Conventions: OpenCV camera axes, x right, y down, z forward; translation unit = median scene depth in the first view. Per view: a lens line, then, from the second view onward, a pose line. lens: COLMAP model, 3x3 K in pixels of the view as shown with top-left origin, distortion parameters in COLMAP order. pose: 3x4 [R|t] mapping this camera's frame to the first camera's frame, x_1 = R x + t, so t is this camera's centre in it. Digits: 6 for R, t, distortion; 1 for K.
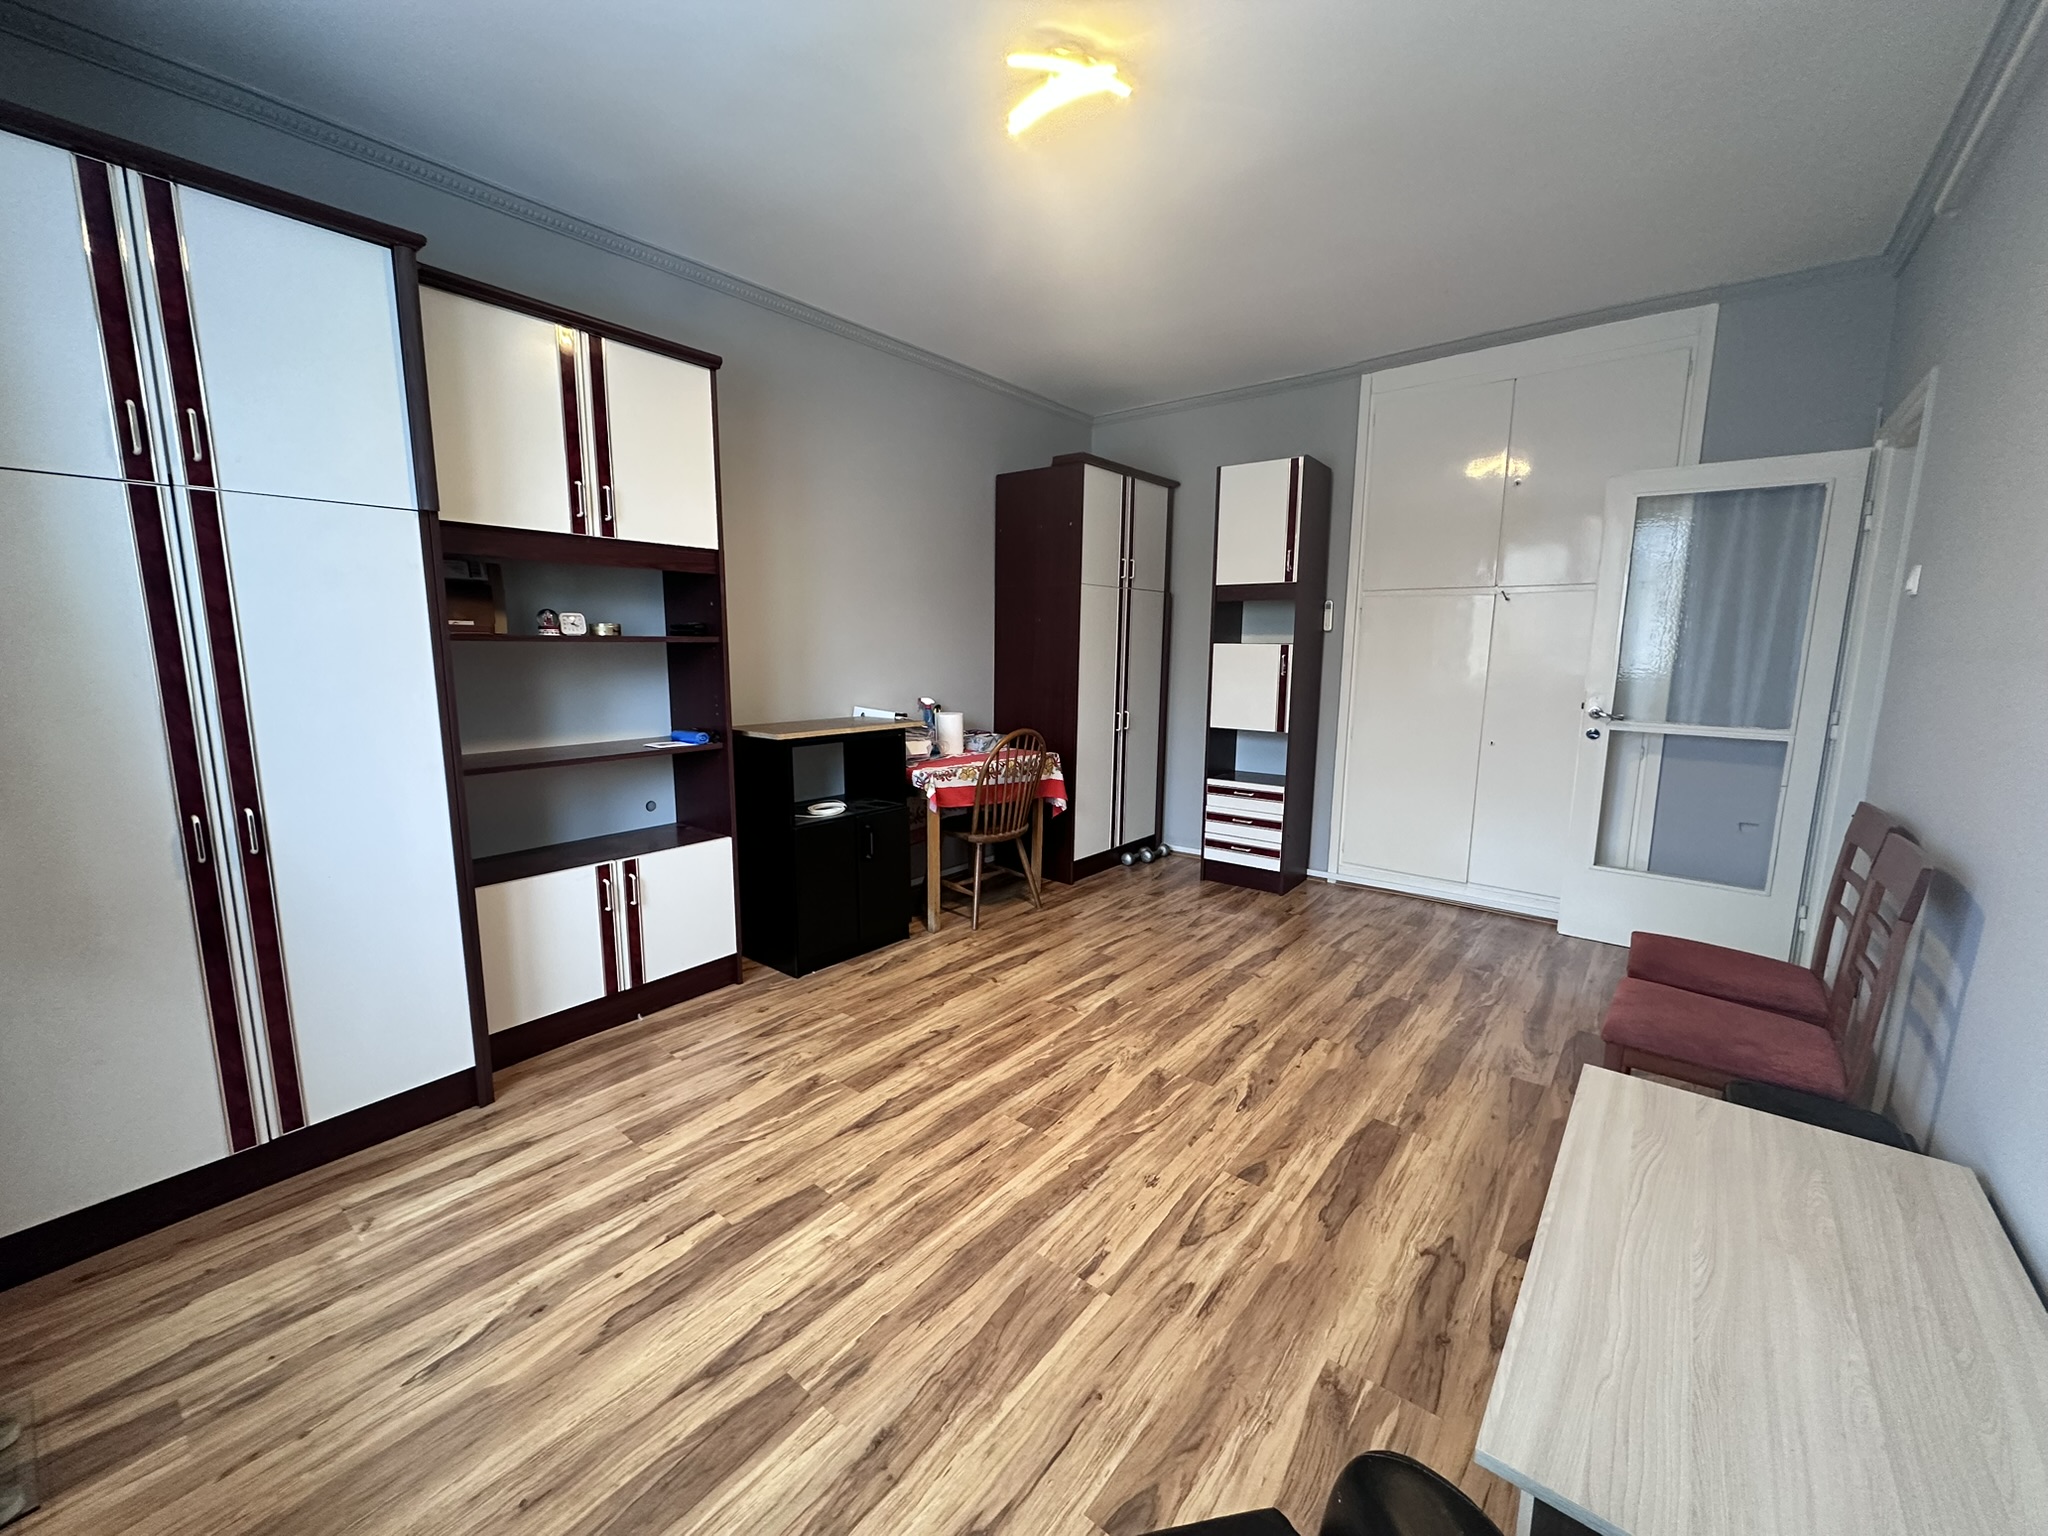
lens RADIAL K [[815.1, 0, 1022.0], [0, 815.1, 765.7], [0, 0, 1]] dist [0.000103, 0.000296]
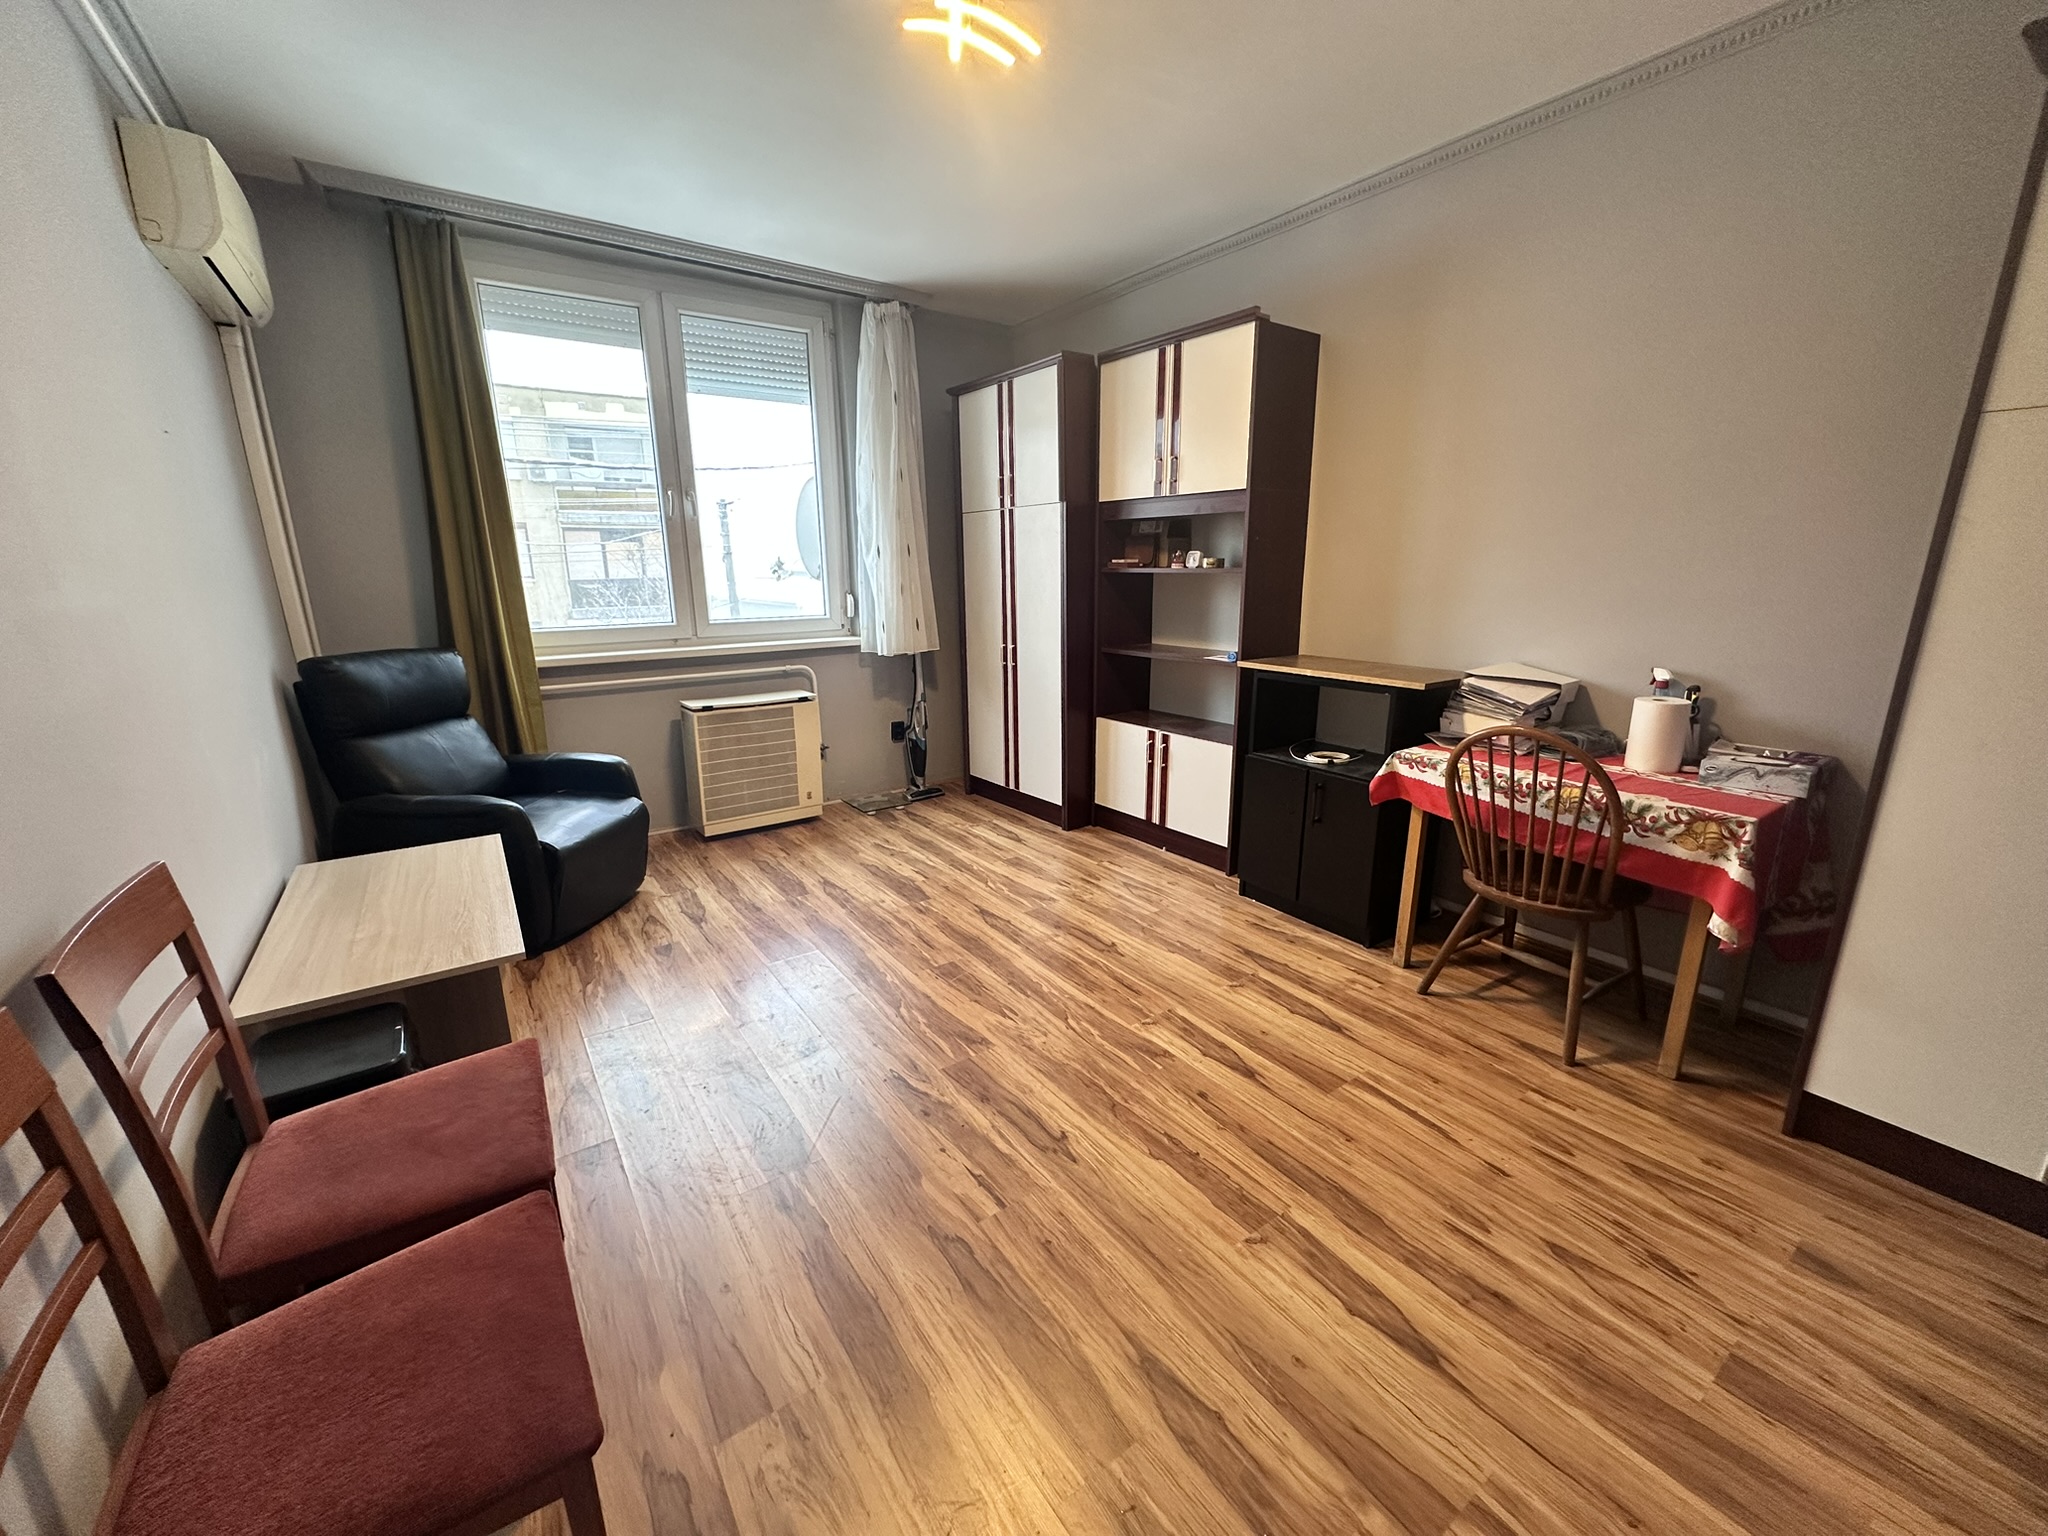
lens RADIAL K [[815.1, 0, 1022.0], [0, 815.1, 765.7], [0, 0, 1]] dist [0.000103, 0.000296]
pose [[-0.271541, 0.226583, -0.935375, 0.889021], [-0.140450, 0.952158, 0.271421, -0.173211], [0.952123, 0.205076, -0.226727, 1.101309]]
